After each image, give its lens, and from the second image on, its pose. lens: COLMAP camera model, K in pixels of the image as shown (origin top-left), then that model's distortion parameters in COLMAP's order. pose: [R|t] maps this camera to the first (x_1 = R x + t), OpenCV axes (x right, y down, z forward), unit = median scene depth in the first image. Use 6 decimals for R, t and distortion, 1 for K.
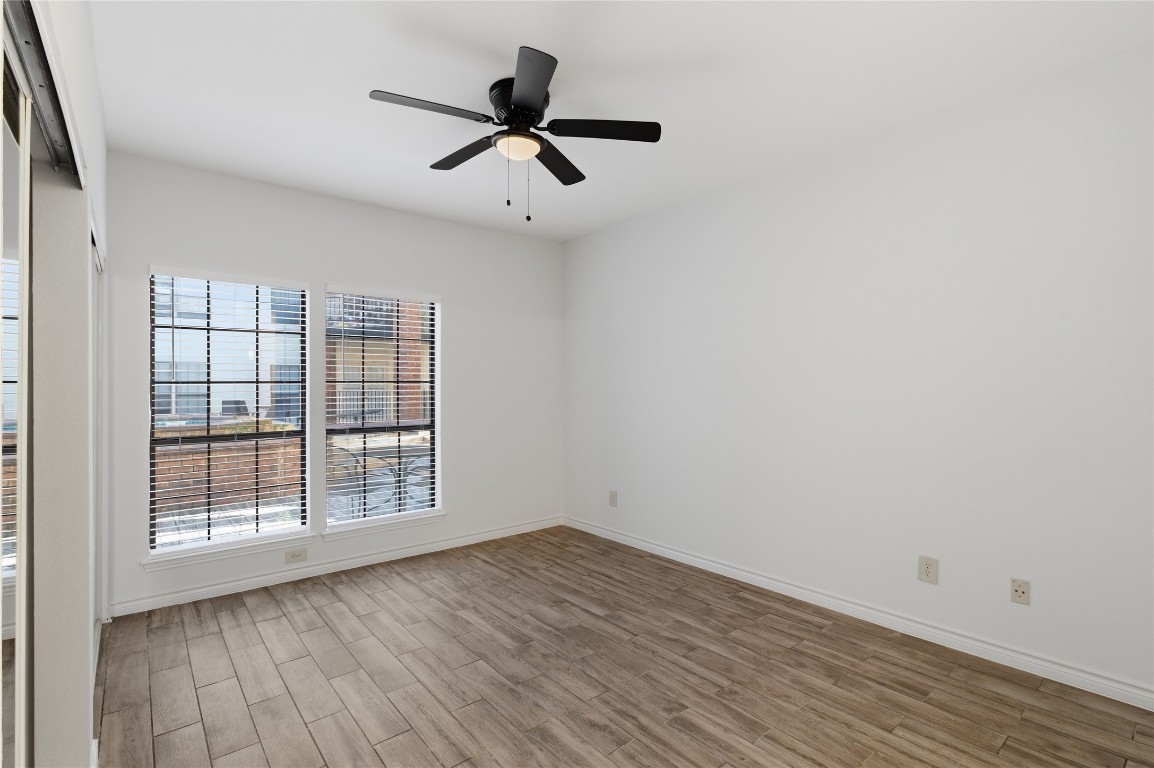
lens RADIAL K [[531.4, 0, 589.1], [0, 531.4, 380.4], [0, 0, 1]] dist [-0.003698, -0.000244]
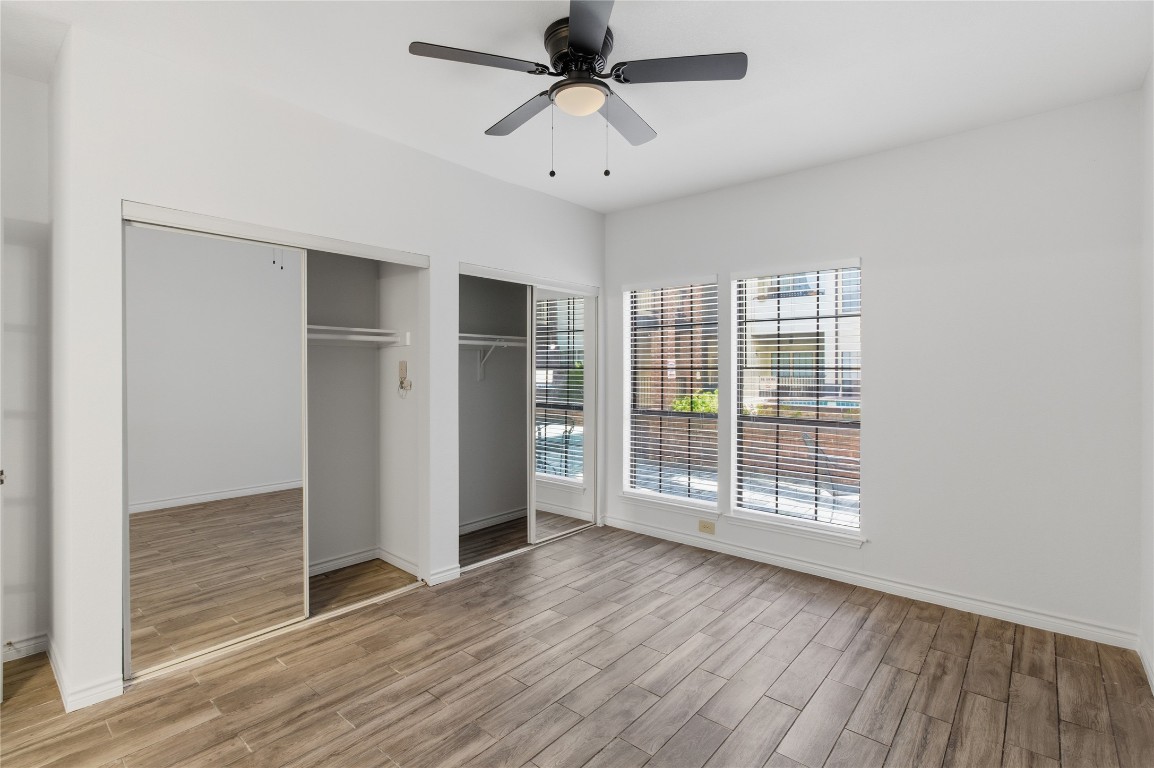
lens RADIAL K [[531.4, 0, 584.3], [0, 531.4, 386.7], [0, 0, 1]] dist [-0.003698, -0.000244]
pose [[0.172726, 0.030847, -0.984487, 0.451816], [0.009059, 0.999417, 0.032904, 0.003106], [0.984928, -0.014602, 0.172346, 0.542413]]
